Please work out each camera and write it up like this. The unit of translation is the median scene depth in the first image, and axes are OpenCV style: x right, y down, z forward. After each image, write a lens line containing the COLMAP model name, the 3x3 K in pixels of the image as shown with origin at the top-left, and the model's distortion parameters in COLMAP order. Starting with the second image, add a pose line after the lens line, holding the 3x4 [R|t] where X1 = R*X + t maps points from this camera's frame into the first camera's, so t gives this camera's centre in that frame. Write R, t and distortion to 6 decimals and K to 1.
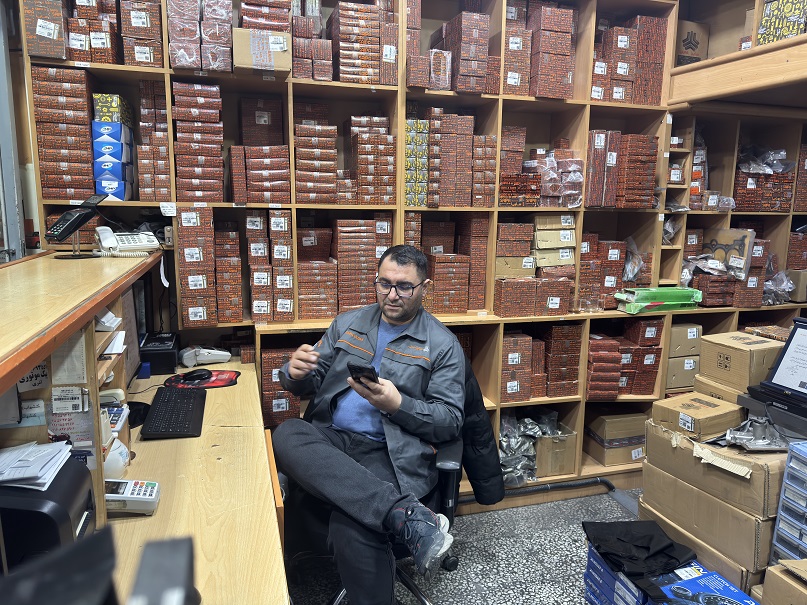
lens RADIAL K [[564.5, 0, 404.2], [0, 564.5, 307.4], [0, 0, 1]] dist [-0.003247, -0.014210]
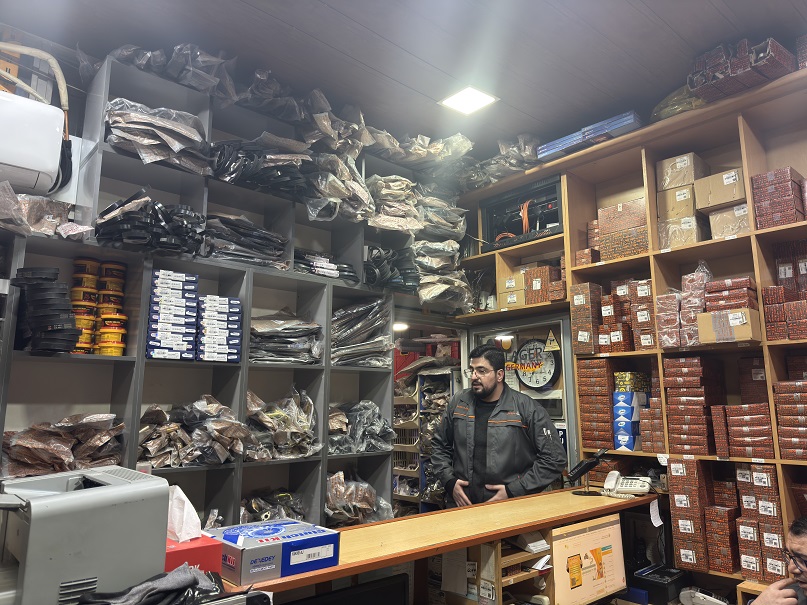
lens RADIAL K [[564.5, 0, 404.7], [0, 564.5, 302.0], [0, 0, 1]] dist [-0.003247, -0.014210]
pose [[0.433792, -0.186065, -0.881592, 0.475292], [-0.153782, 0.948799, -0.275919, -0.075713], [0.887793, 0.255264, 0.382968, -0.047221]]
